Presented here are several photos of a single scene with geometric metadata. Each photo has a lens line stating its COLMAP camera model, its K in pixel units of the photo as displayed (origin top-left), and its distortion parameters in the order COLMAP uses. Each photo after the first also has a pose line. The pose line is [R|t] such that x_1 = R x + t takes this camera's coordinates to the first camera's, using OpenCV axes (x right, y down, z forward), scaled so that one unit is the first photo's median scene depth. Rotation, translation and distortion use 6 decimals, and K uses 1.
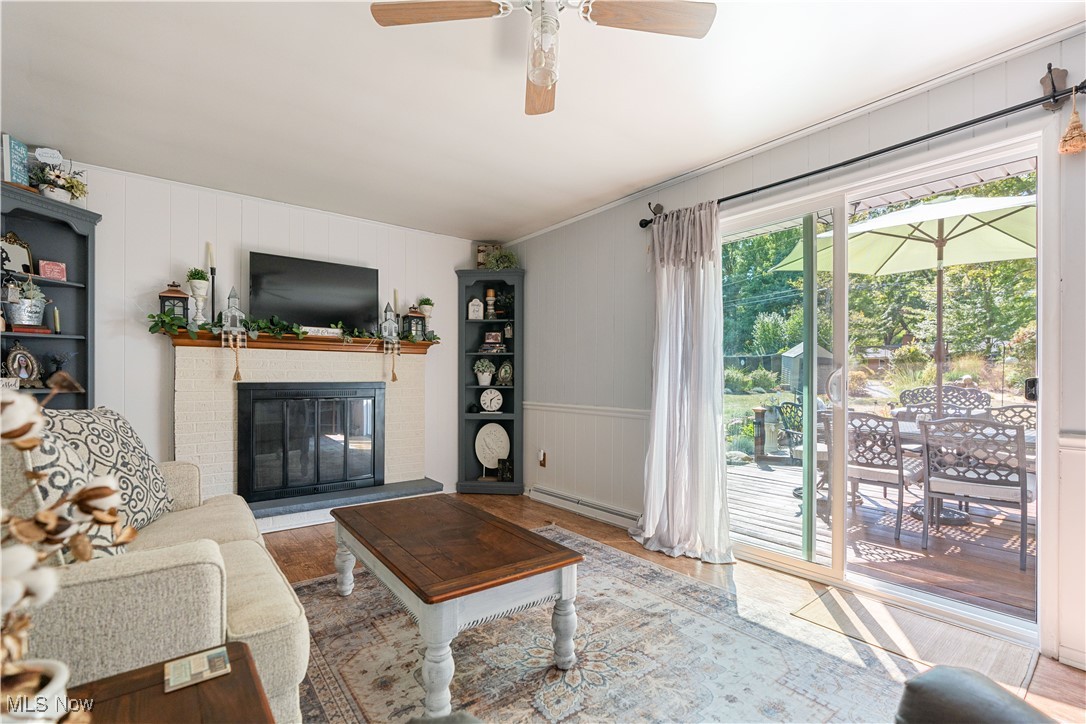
lens RADIAL K [[489.3, 0, 540.8], [0, 489.3, 371.8], [0, 0, 1]] dist [-0.000920, -0.000148]
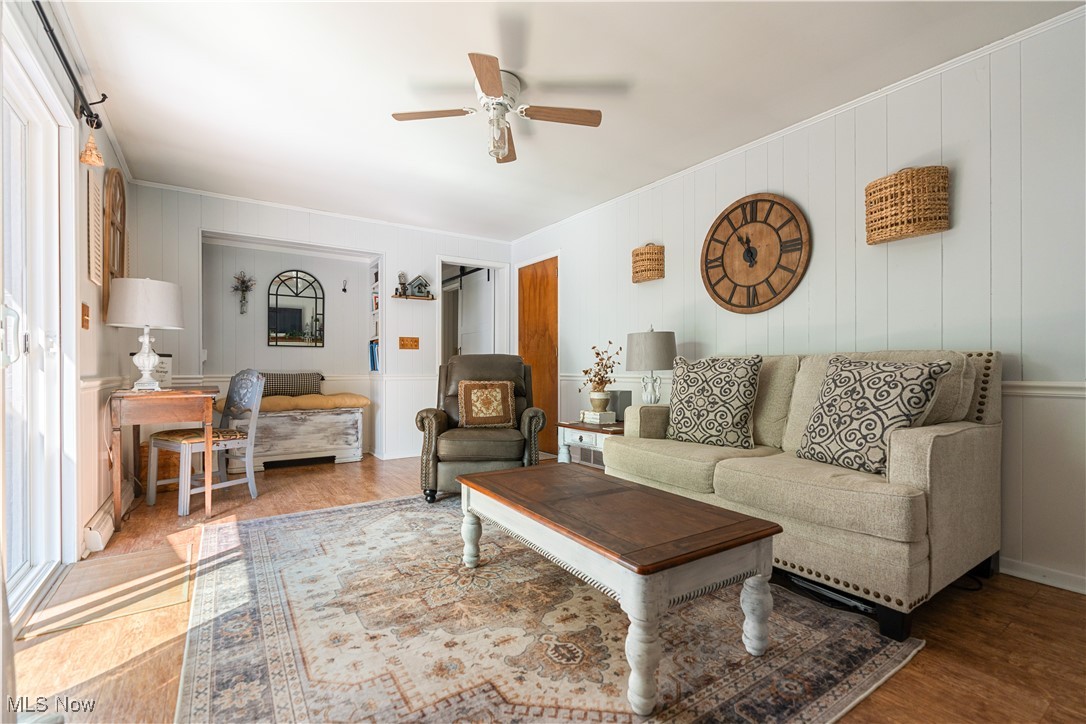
lens RADIAL K [[489.3, 0, 540.8], [0, 489.3, 371.8], [0, 0, 1]] dist [-0.000920, -0.000148]
pose [[-0.997984, -0.002668, 0.063413, -0.173450], [-0.003055, 0.999977, -0.005998, 0.095361], [-0.063396, -0.006179, -0.997969, 1.888181]]
